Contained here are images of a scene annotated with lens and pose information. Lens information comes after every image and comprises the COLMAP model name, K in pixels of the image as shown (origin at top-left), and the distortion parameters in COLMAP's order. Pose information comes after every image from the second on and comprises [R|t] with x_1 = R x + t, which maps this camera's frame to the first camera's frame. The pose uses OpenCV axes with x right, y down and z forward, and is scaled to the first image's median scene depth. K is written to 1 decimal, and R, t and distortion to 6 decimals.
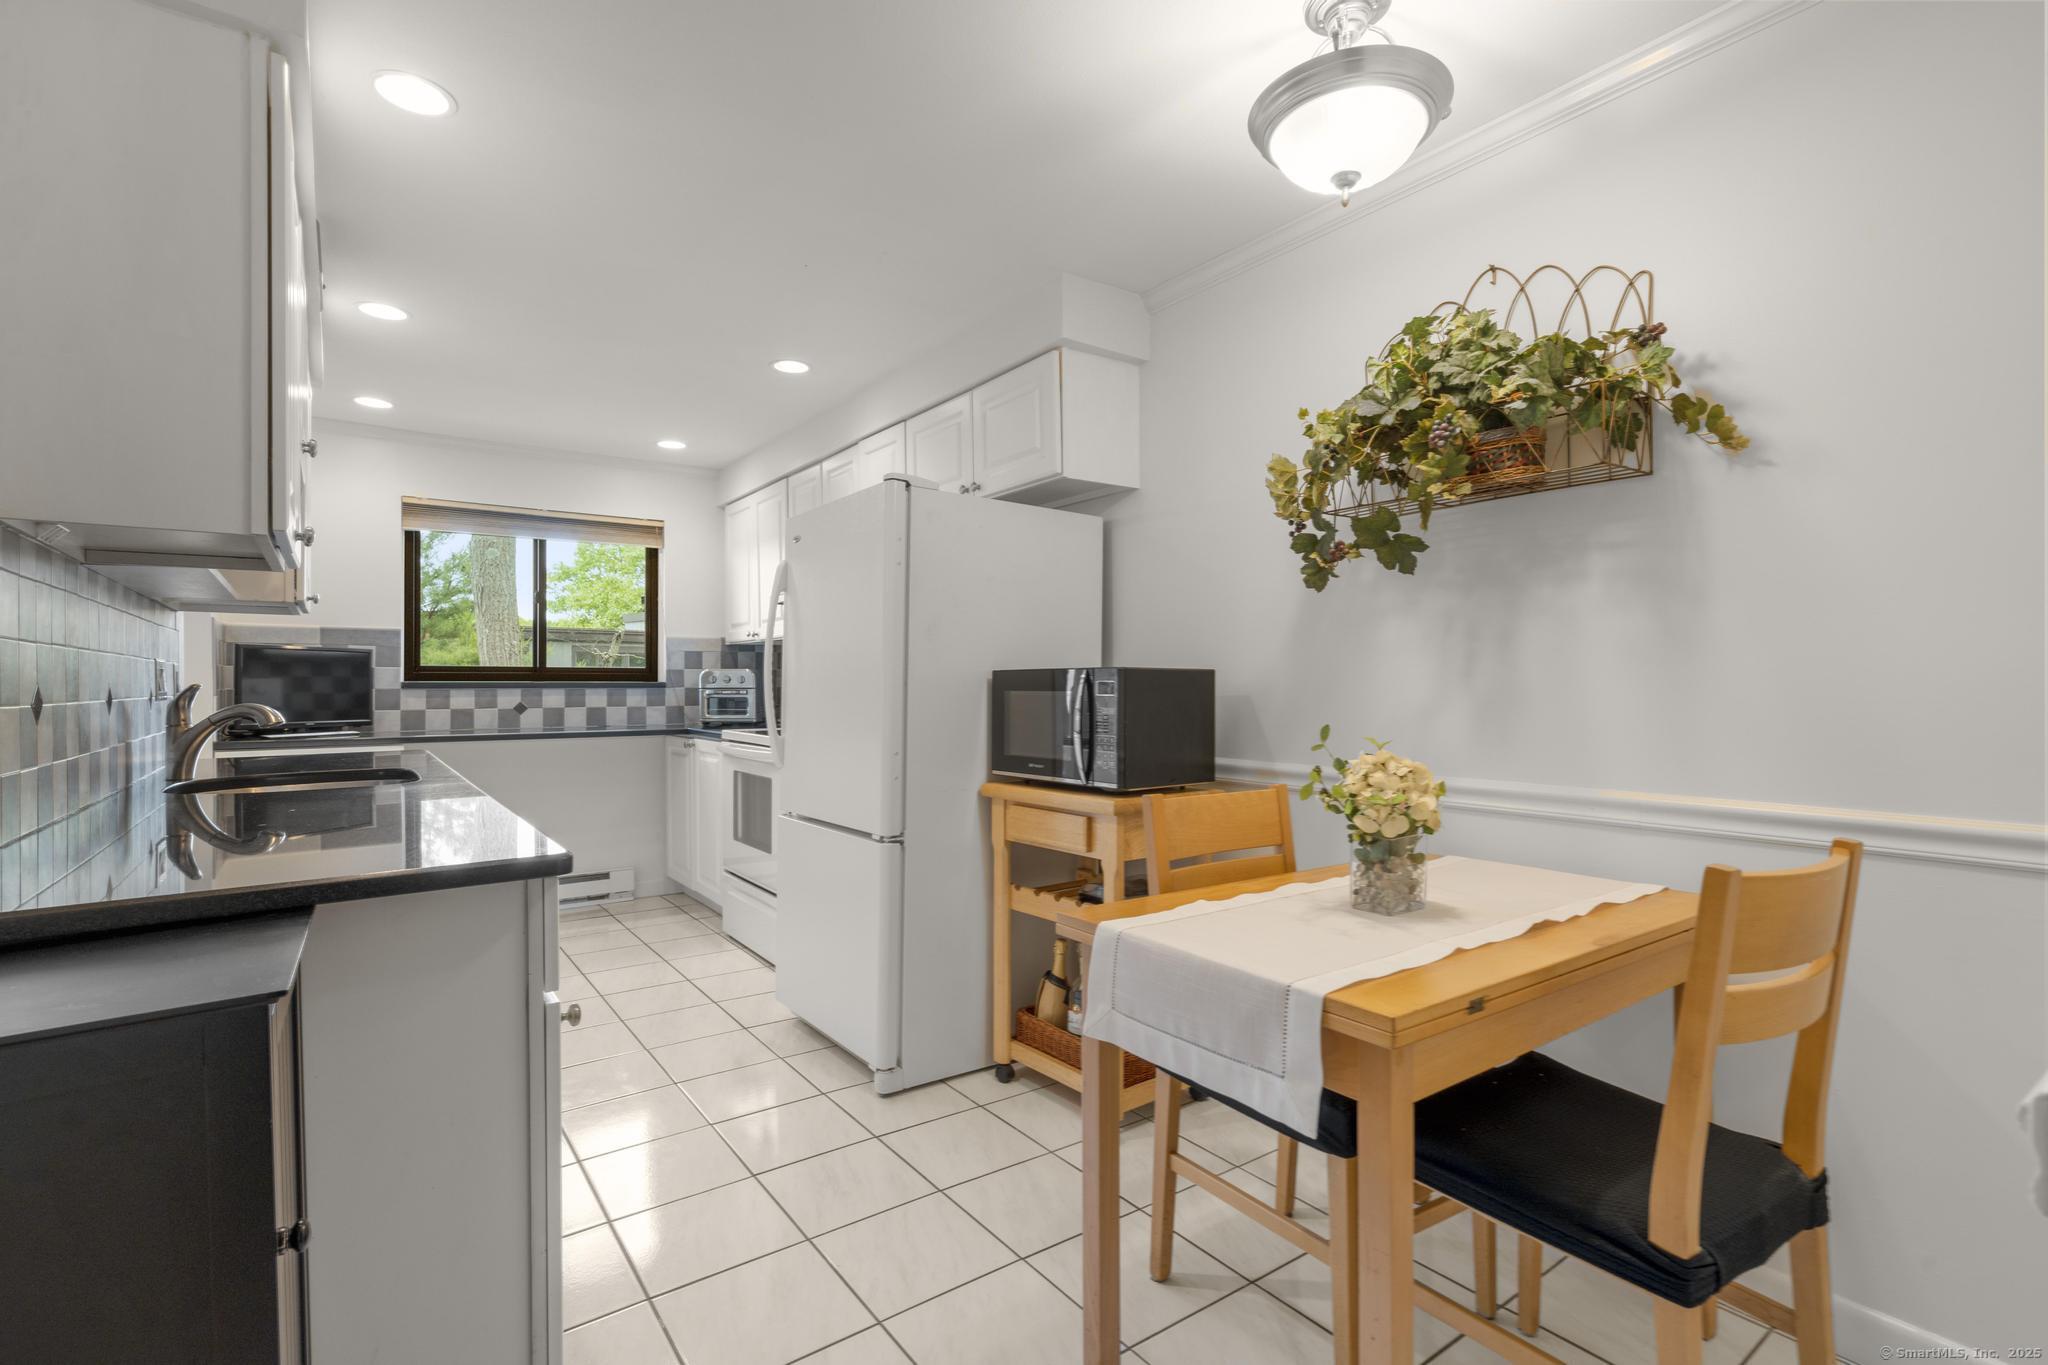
lens RADIAL K [[950.6, 0, 1035.1], [0, 950.6, 685.0], [0, 0, 1]] dist [-0.001001, 0.000158]
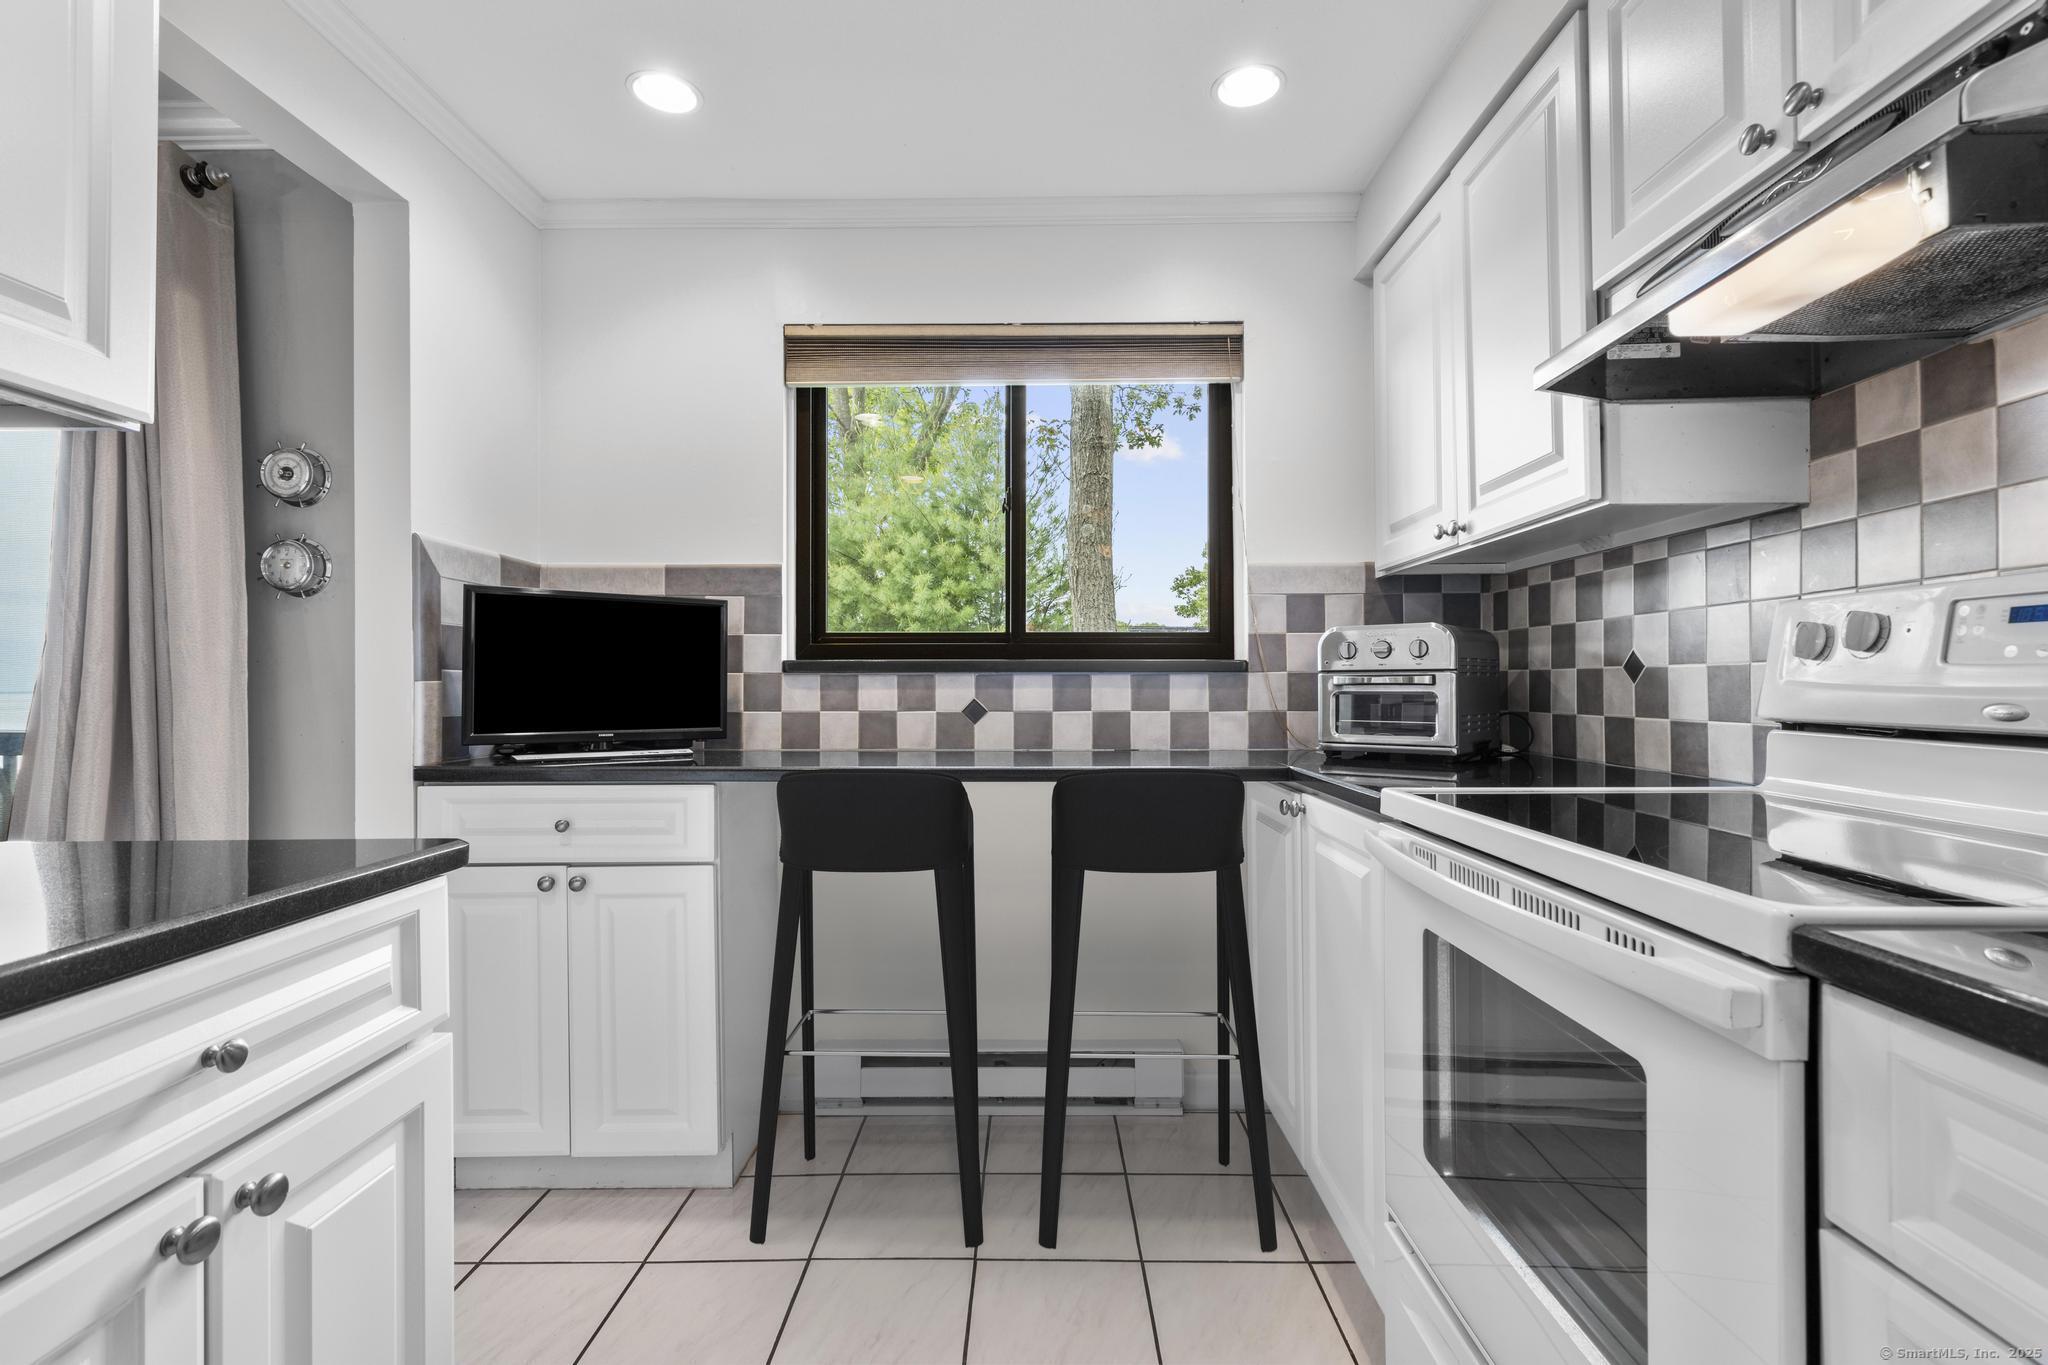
lens RADIAL K [[950.6, 0, 1034.7], [0, 950.6, 679.4], [0, 0, 1]] dist [-0.001001, 0.000158]
pose [[0.803856, -0.002816, -0.594817, -0.200851], [-0.000934, 0.999982, -0.005996, 0.009884], [0.594823, 0.005376, 0.803839, 0.580994]]
